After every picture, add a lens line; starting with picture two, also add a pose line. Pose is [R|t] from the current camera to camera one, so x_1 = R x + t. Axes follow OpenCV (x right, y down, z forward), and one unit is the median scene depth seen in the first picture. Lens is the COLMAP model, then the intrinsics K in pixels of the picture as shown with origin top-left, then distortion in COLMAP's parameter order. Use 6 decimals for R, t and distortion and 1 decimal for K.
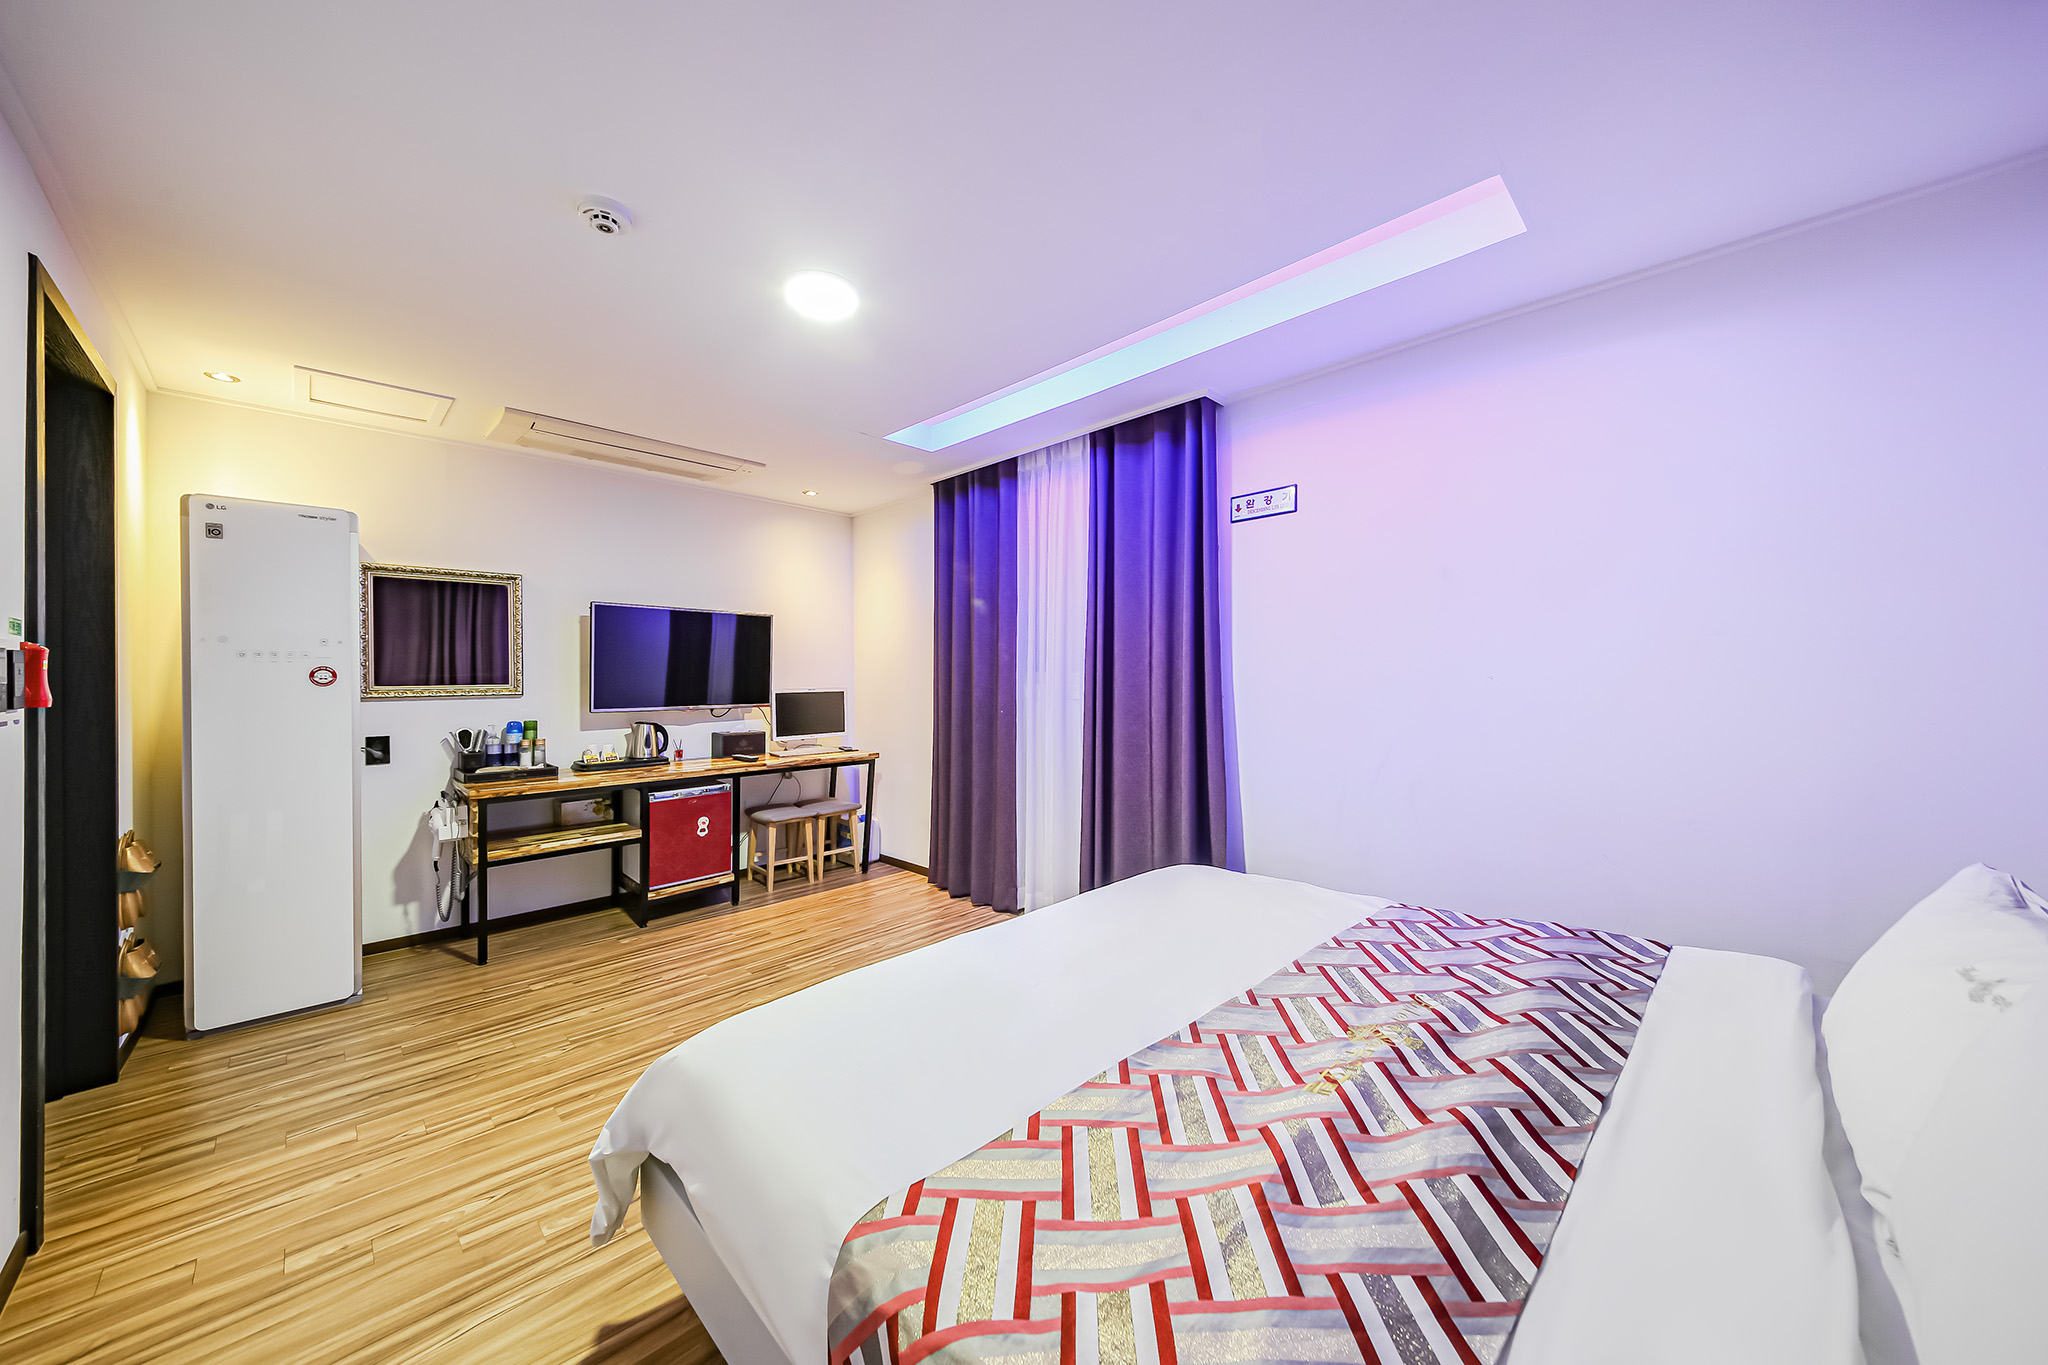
lens RADIAL K [[714.0, 0, 1020.6], [0, 714.0, 679.0], [0, 0, 1]] dist [0.005106, -0.000105]
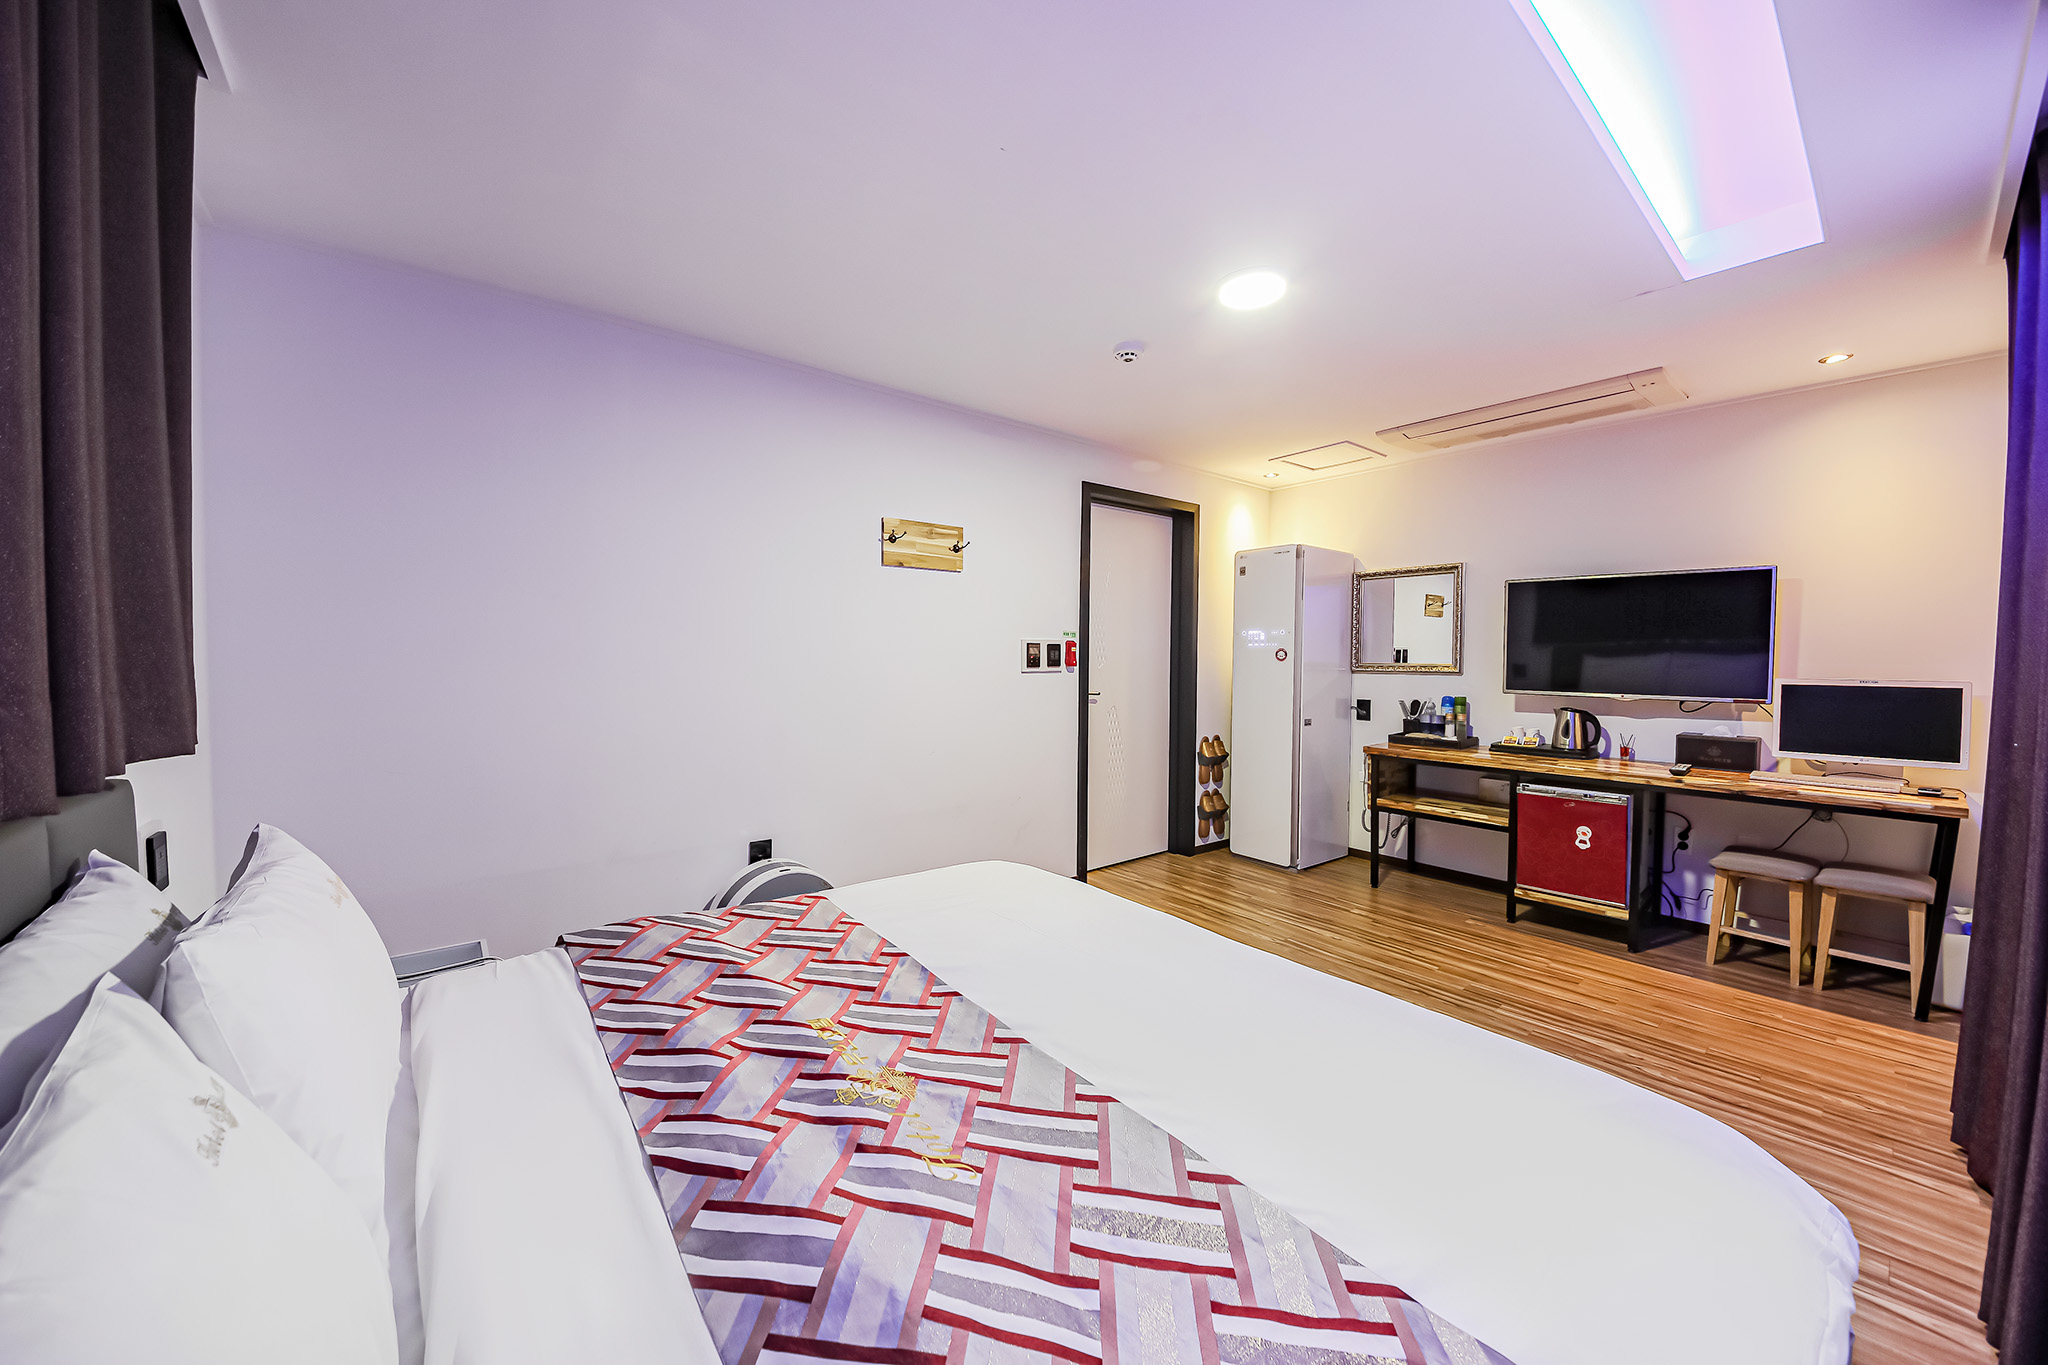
lens RADIAL K [[714.0, 0, 1020.6], [0, 714.0, 679.0], [0, 0, 1]] dist [0.005106, -0.000105]
pose [[-0.087172, 0.039797, -0.995398, 0.464559], [-0.008956, 0.999130, 0.040731, -0.007438], [0.996153, 0.012465, -0.086740, 0.436732]]
